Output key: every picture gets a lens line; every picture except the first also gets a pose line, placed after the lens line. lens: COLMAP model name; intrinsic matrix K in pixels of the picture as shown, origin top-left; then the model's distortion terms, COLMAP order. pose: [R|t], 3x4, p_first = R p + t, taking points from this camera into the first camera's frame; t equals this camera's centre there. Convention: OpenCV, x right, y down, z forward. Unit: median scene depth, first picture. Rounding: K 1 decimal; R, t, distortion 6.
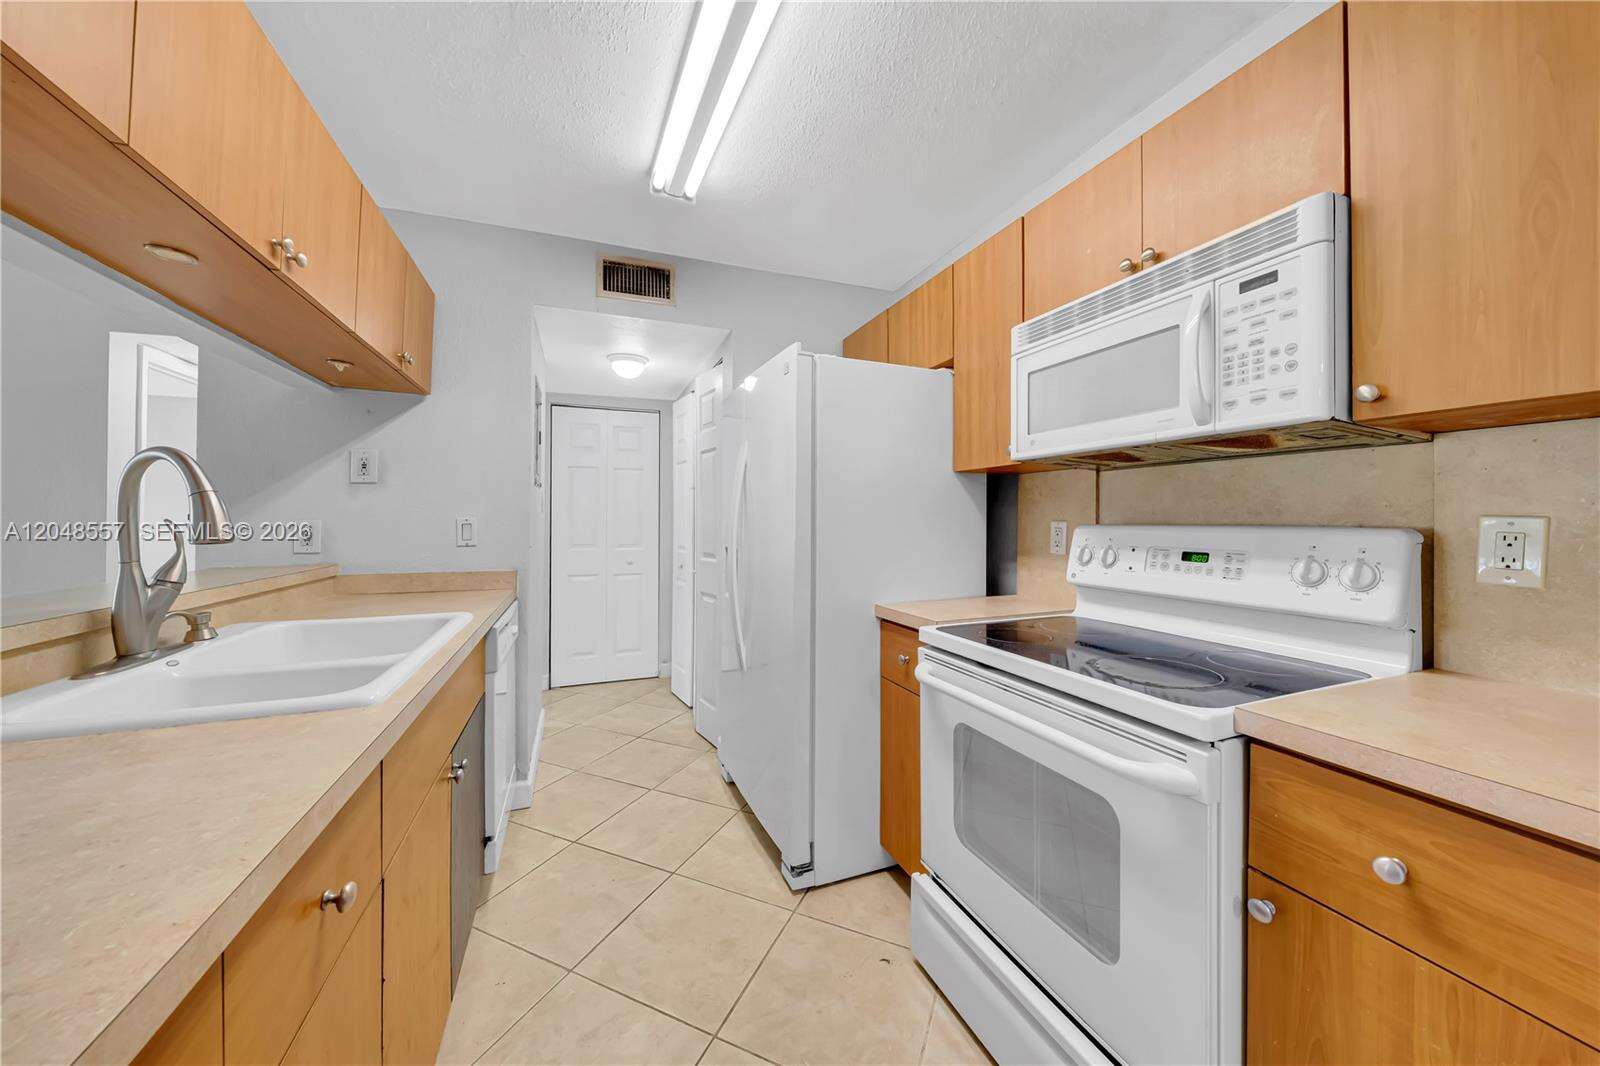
lens RADIAL K [[578.4, 0, 759.5], [0, 578.4, 514.8], [0, 0, 1]] dist [0.000678, 0.000024]
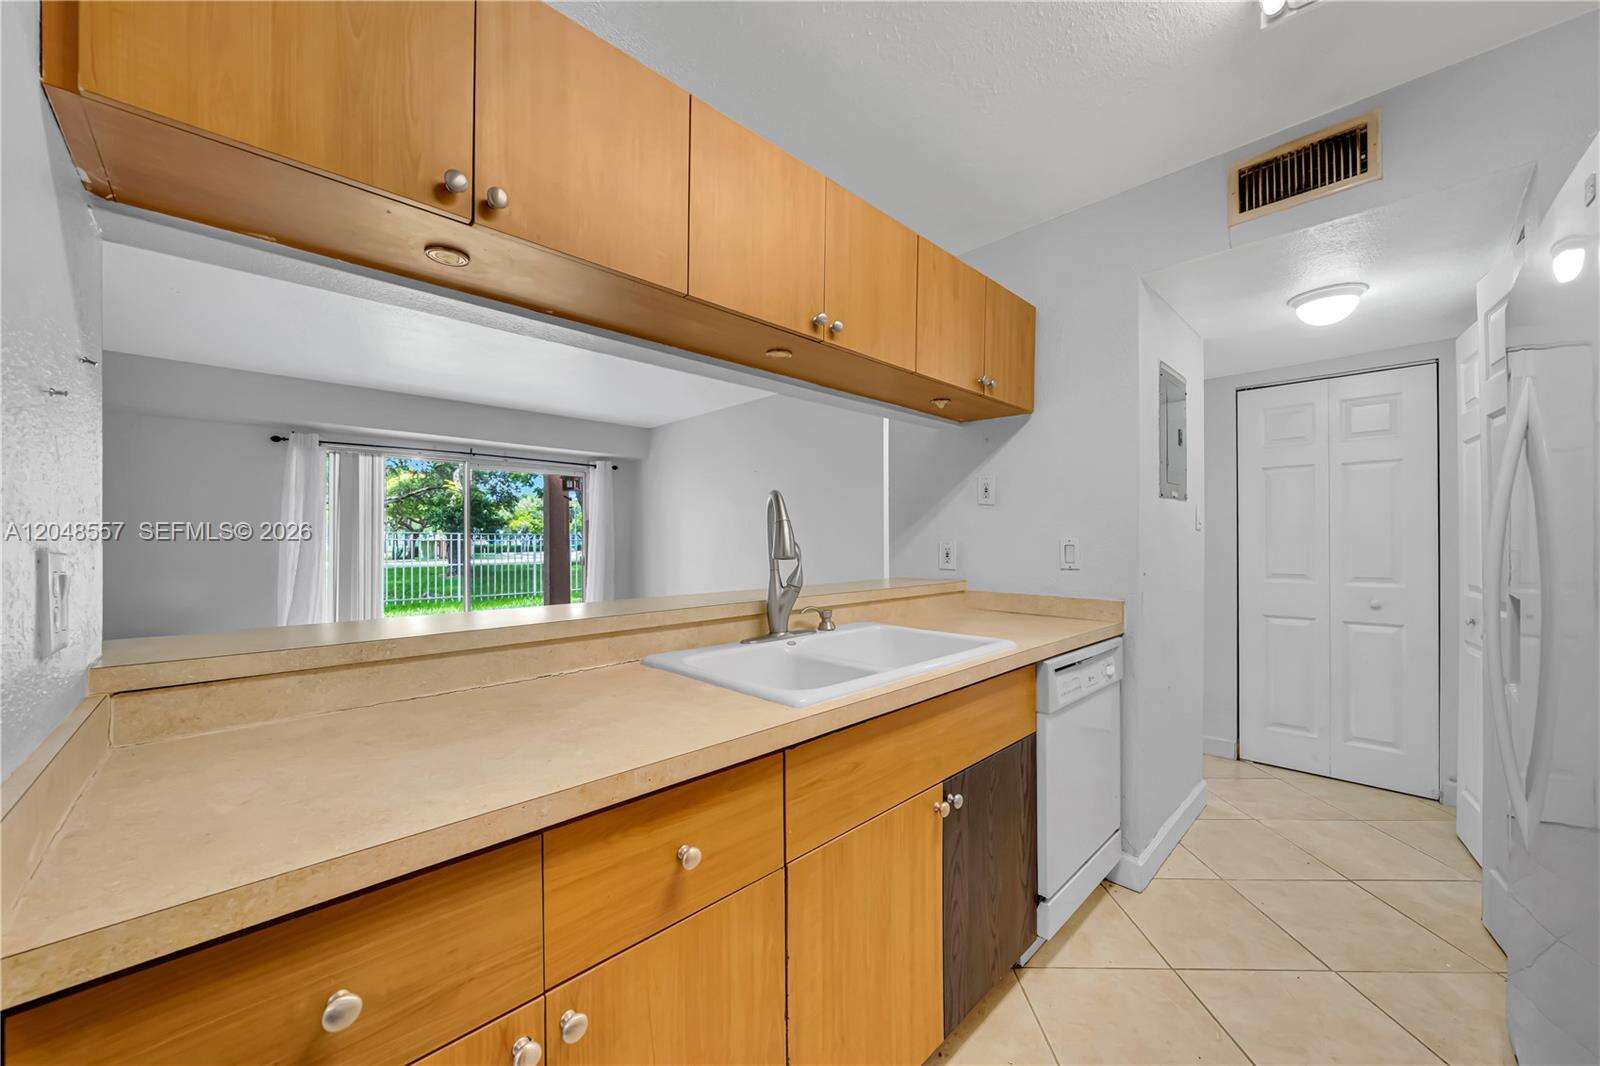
lens RADIAL K [[582.3, 0, 779.4], [0, 582.3, 537.5], [0, 0, 1]] dist [-0.006249, -0.000098]
pose [[0.414137, -0.001188, -0.910214, 0.150170], [0.009390, 0.999952, 0.002967, -0.003540], [0.910166, -0.009776, 0.414128, 0.220902]]
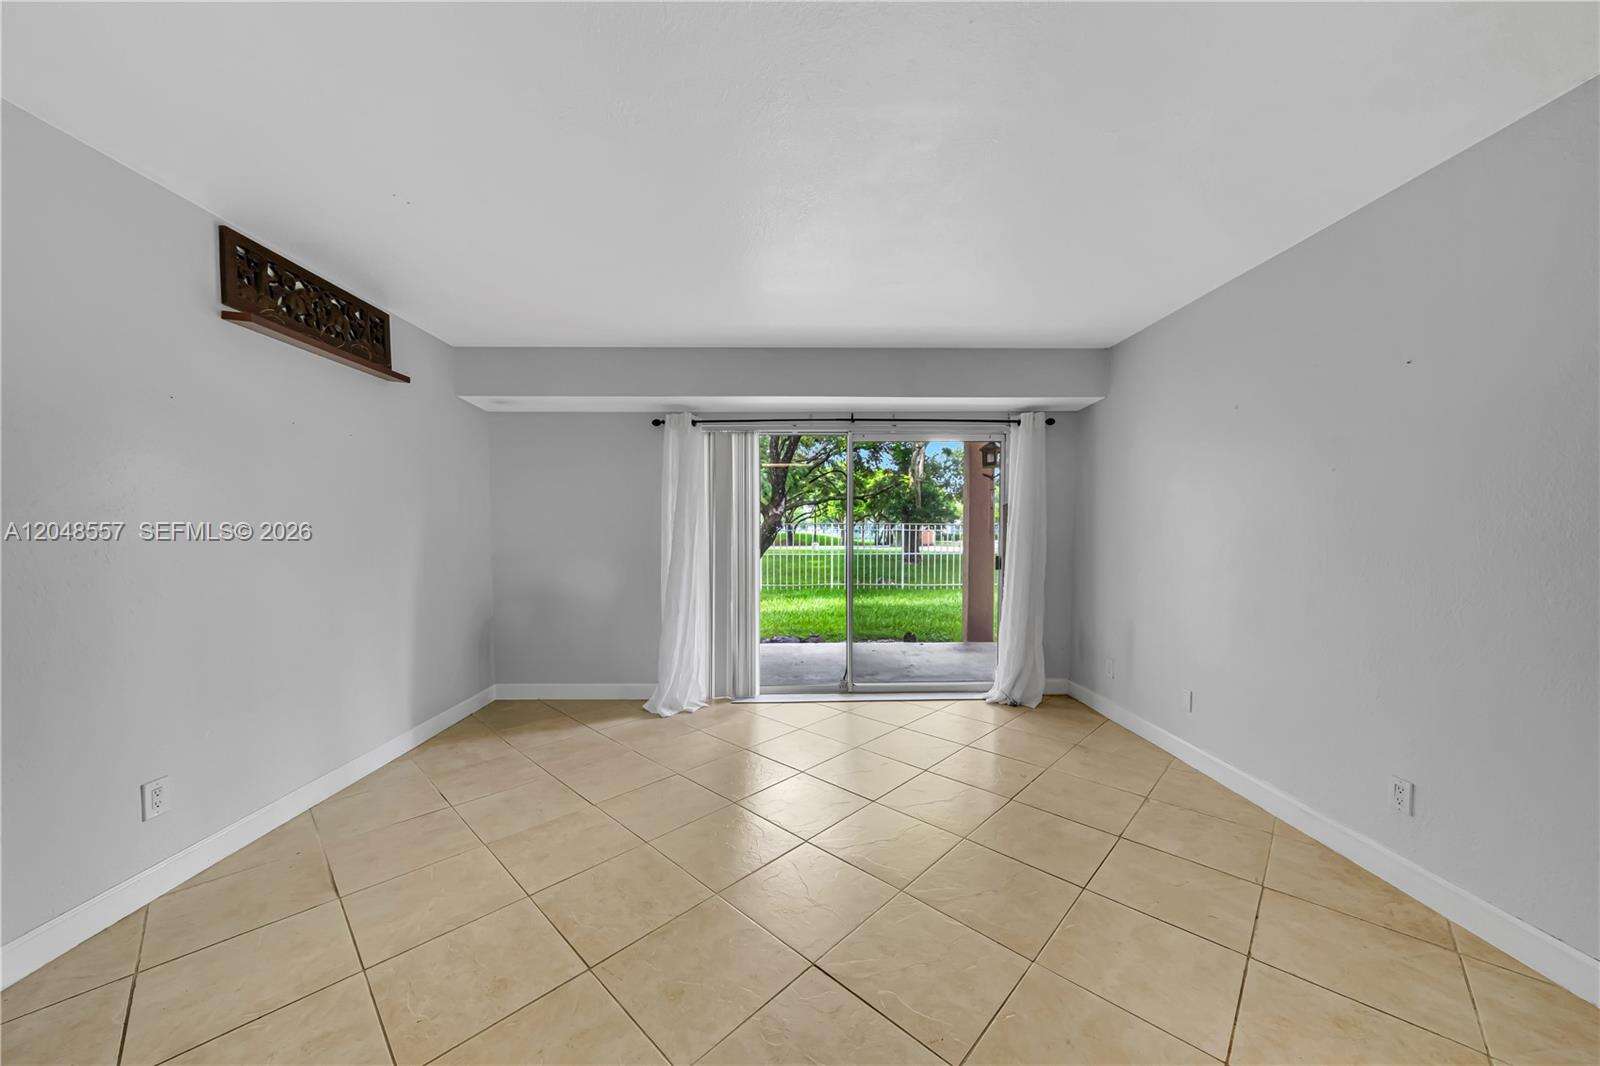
lens RADIAL K [[554.2, 0, 795.8], [0, 554.2, 547.4], [0, 0, 1]] dist [-0.000158, 0.000026]
pose [[-0.303732, 0.033645, -0.952163, -0.974130], [0.011641, 0.999433, 0.031602, -0.007895], [0.952686, -0.001486, -0.303952, 0.466860]]
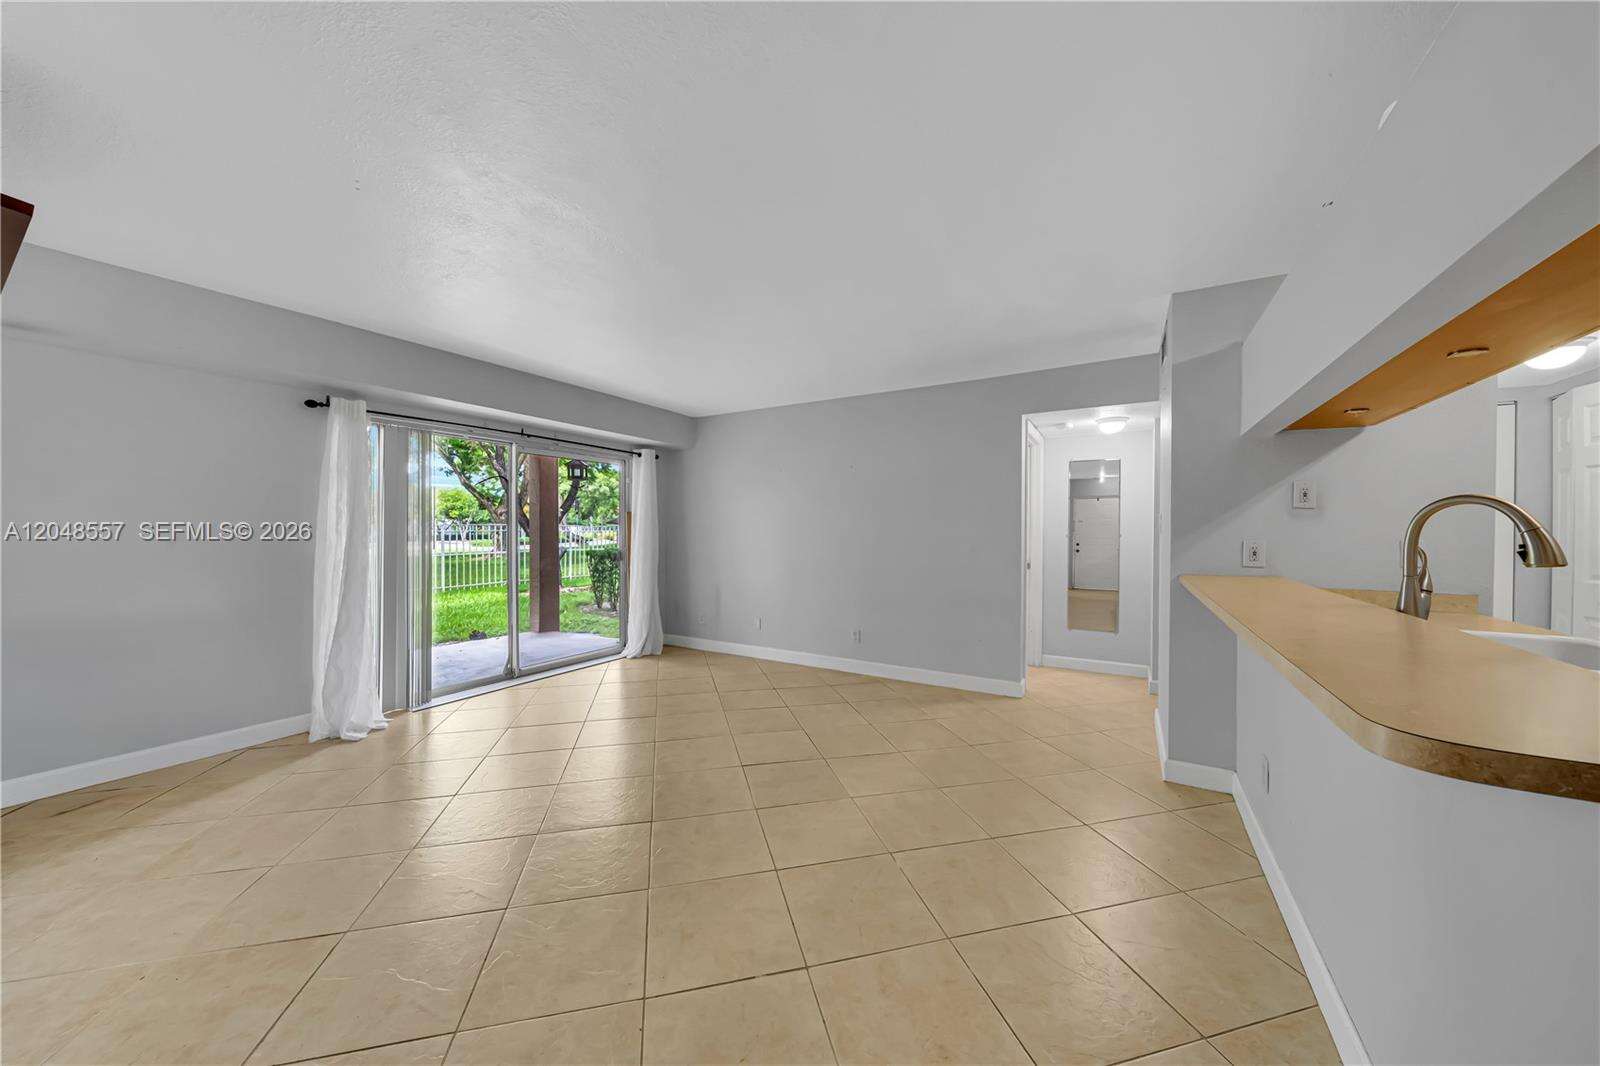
lens RADIAL K [[541.3, 0, 784.8], [0, 541.3, 531.8], [0, 0, 1]] dist [0.000612, 0.000056]
pose [[0.626825, 0.006574, -0.779133, -0.528089], [0.000592, 0.999960, 0.008914, -0.021044], [0.779160, -0.006049, 0.626796, -0.556341]]
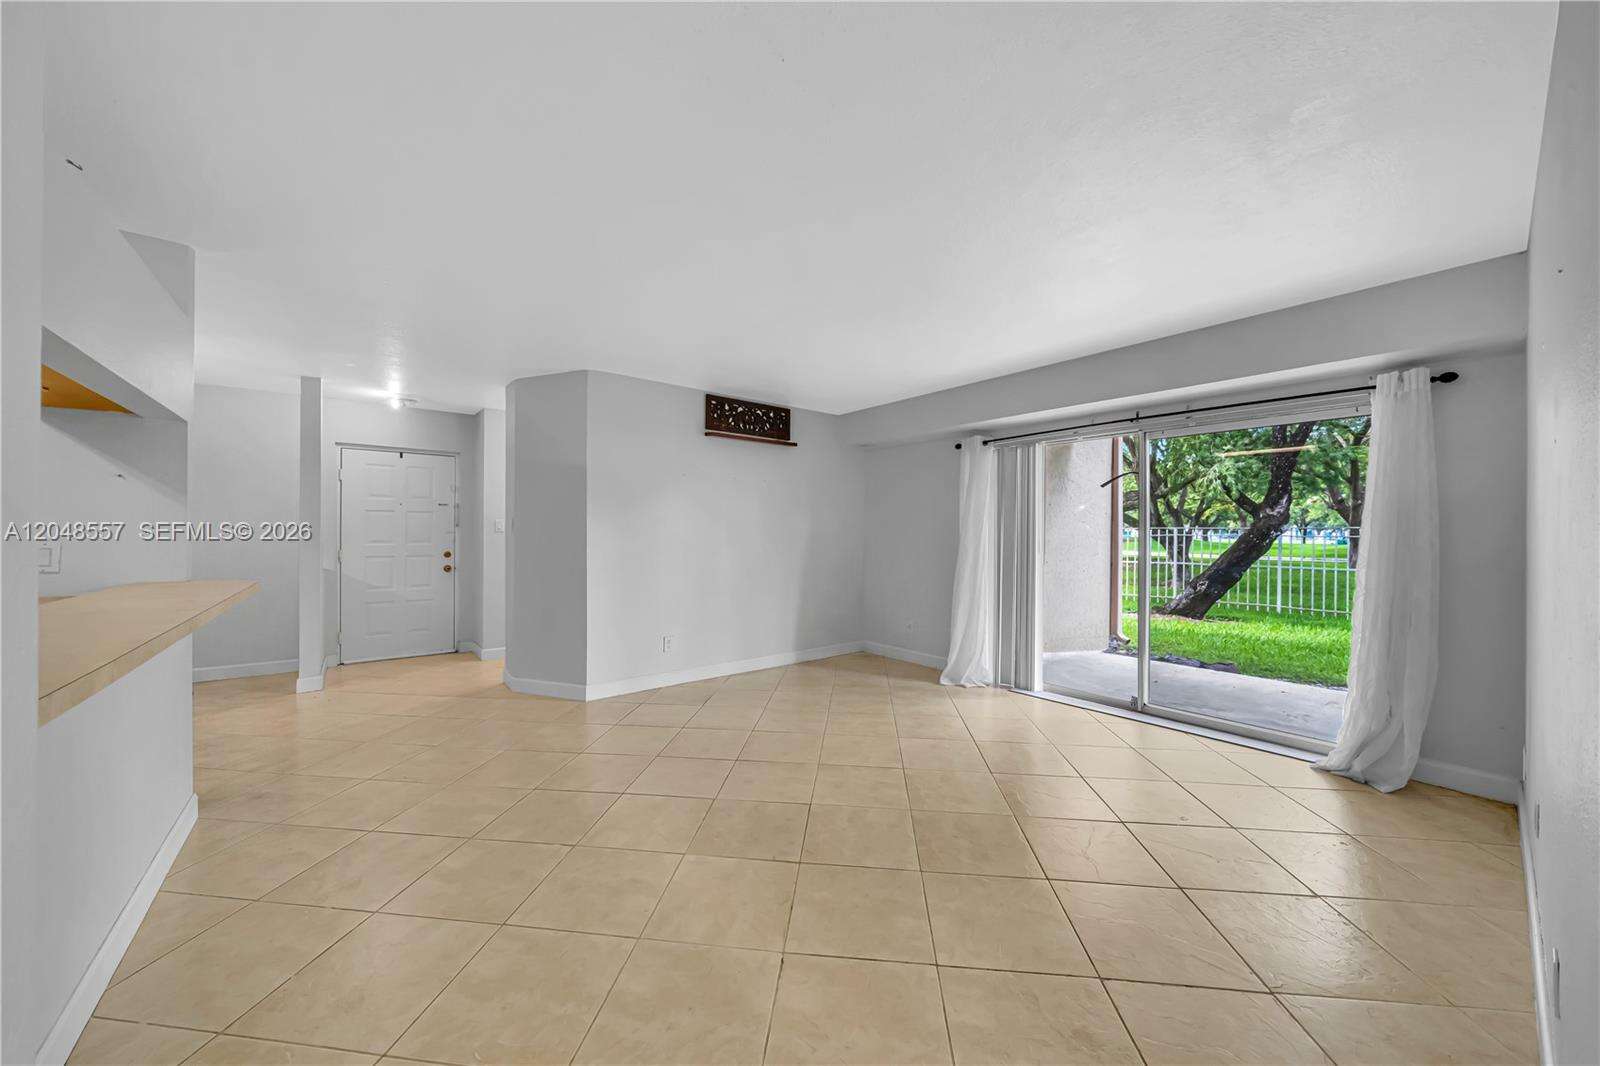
lens RADIAL K [[543.6, 0, 800.8], [0, 543.6, 537.1], [0, 0, 1]] dist [-0.004081, 0.000072]
pose [[-0.937915, 0.000656, -0.346864, -1.261993], [0.000419, 1.000000, 0.000757, -0.001410], [0.346864, 0.000565, -0.937915, 1.419283]]
